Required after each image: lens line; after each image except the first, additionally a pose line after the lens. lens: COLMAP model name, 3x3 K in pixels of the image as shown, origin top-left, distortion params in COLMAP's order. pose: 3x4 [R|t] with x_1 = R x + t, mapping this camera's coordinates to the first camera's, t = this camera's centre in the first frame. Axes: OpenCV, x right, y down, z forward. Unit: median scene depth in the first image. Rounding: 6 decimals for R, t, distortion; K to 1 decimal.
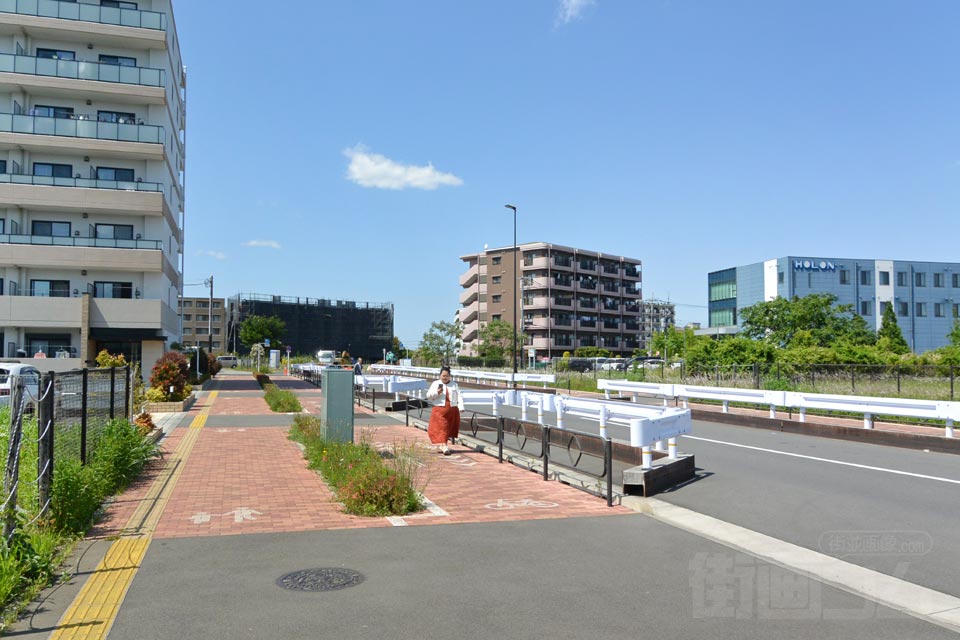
lens RADIAL K [[827.1, 0, 491.9], [0, 827.1, 321.4], [0, 0, 1]] dist [0.008233, 0.007918]
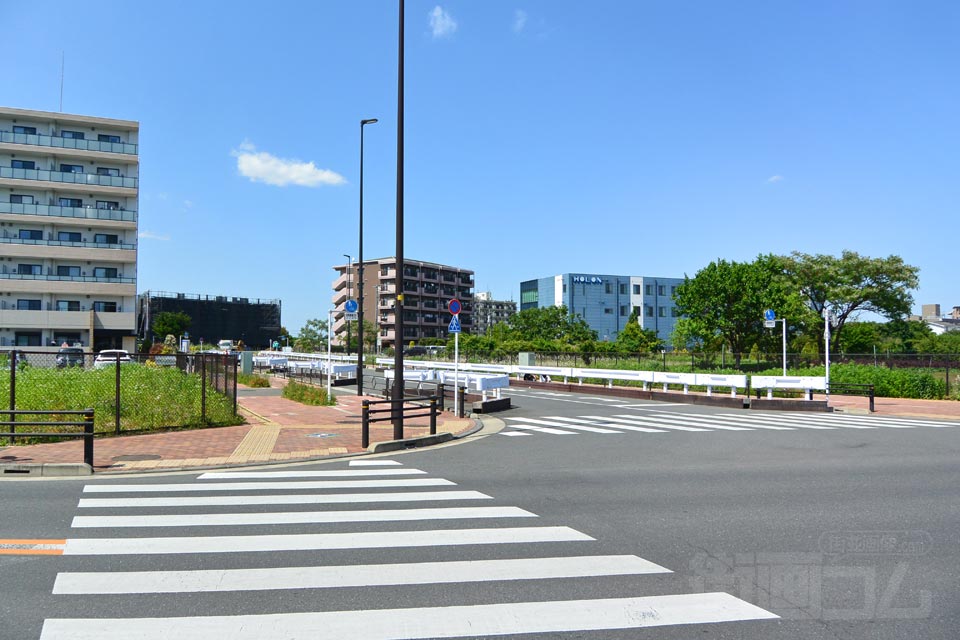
lens RADIAL K [[752.7, 0, 473.1], [0, 752.7, 317.8], [0, 0, 1]] dist [-0.021546, -0.003340]
pose [[0.991736, 0.005741, 0.128169, 0.032085], [-0.006764, 0.999949, 0.007546, -0.010786], [-0.128119, -0.008351, 0.991724, -0.209365]]
